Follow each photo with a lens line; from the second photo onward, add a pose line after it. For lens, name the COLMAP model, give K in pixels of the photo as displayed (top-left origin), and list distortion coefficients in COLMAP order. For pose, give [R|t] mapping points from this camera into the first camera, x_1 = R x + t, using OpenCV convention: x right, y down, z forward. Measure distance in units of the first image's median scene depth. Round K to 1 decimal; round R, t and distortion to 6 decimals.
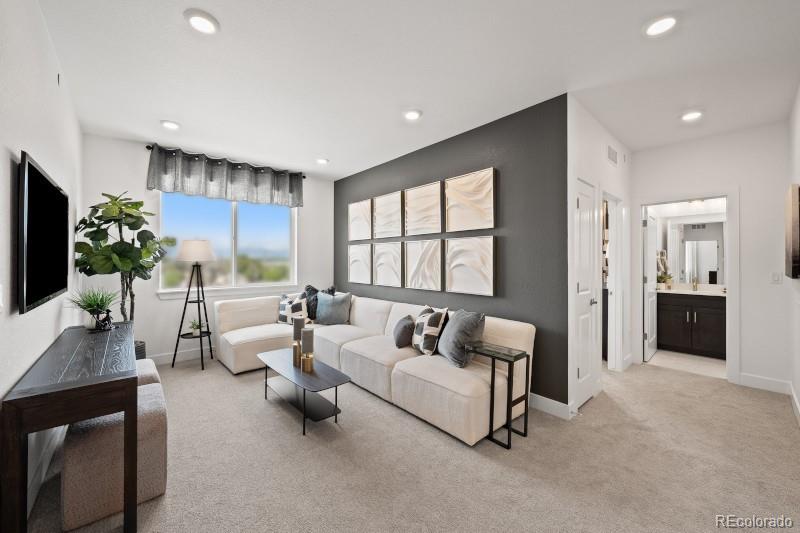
lens RADIAL K [[307.6, 0, 402.9], [0, 307.6, 262.6], [0, 0, 1]] dist [0.000034, -0.000344]
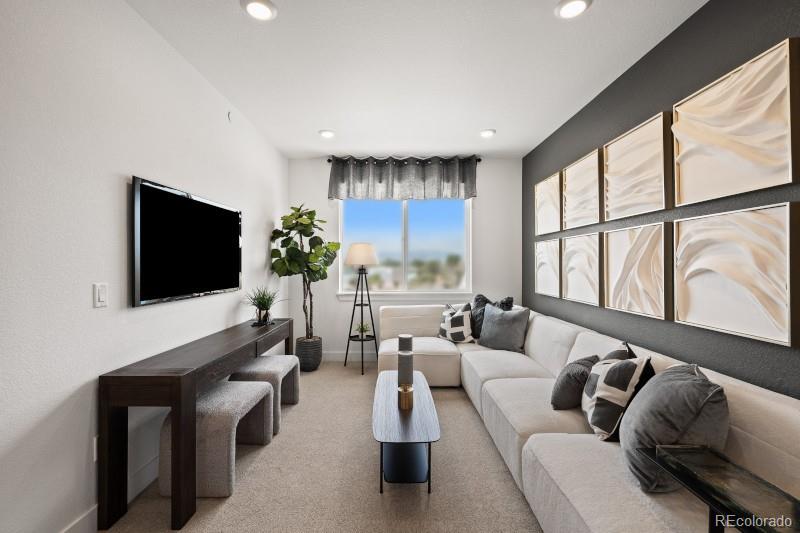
lens RADIAL K [[346.7, 0, 400.1], [0, 346.7, 266.1], [0, 0, 1]] dist [0.002245, -0.001207]
pose [[0.742475, 0.000366, -0.669874, 0.179813], [-0.000055, 1.000000, 0.000485, -0.000173], [0.669874, -0.000323, 0.742475, 0.246168]]
